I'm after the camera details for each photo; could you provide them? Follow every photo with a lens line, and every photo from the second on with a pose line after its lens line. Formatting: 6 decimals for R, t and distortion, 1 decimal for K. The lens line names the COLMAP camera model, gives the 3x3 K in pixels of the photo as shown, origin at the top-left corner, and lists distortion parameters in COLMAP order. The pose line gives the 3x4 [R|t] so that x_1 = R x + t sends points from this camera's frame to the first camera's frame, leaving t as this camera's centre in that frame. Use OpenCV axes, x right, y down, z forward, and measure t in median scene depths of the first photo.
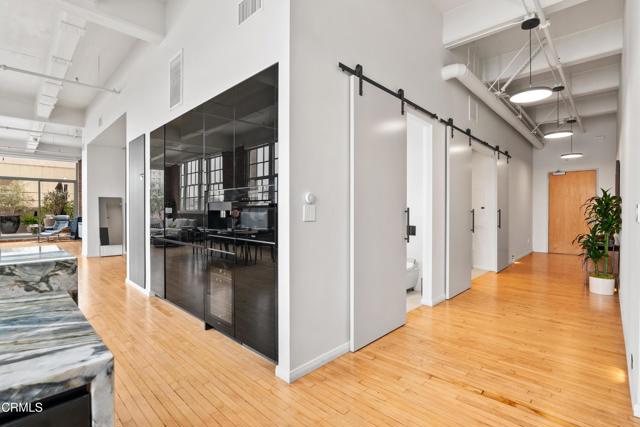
lens RADIAL K [[298.6, 0, 319.8], [0, 298.6, 211.5], [0, 0, 1]] dist [-0.012345, 0.000336]
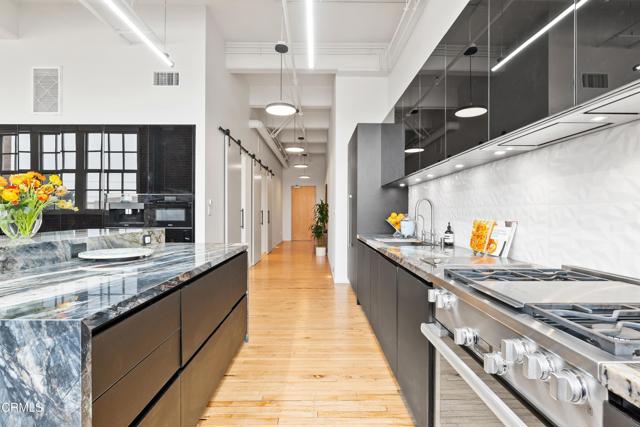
lens RADIAL K [[322.2, 0, 321.5], [0, 322.2, 200.9], [0, 0, 1]] dist [-0.006203, -0.001220]
pose [[0.706971, 0.026691, 0.706739, -0.464341], [0.002127, 0.999203, -0.039863, 0.012776], [-0.707239, 0.029685, 0.706351, -0.426451]]
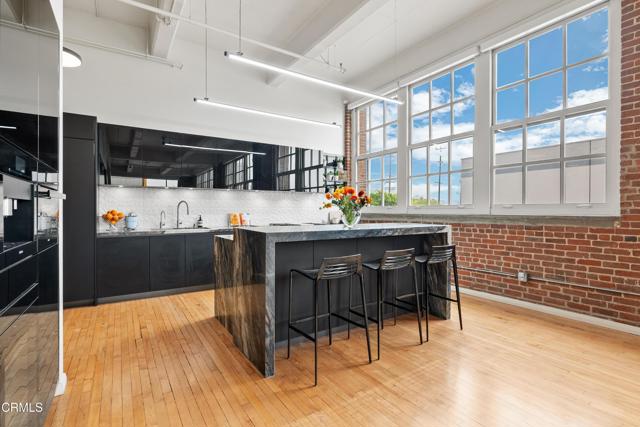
lens RADIAL K [[311.5, 0, 321.7], [0, 311.5, 211.3], [0, 0, 1]] dist [-0.002879, -0.000426]
pose [[-0.976149, -0.002713, 0.217086, -0.526680], [-0.001035, 0.999969, 0.007846, 0.004631], [-0.217101, 0.007434, -0.976121, 0.828975]]
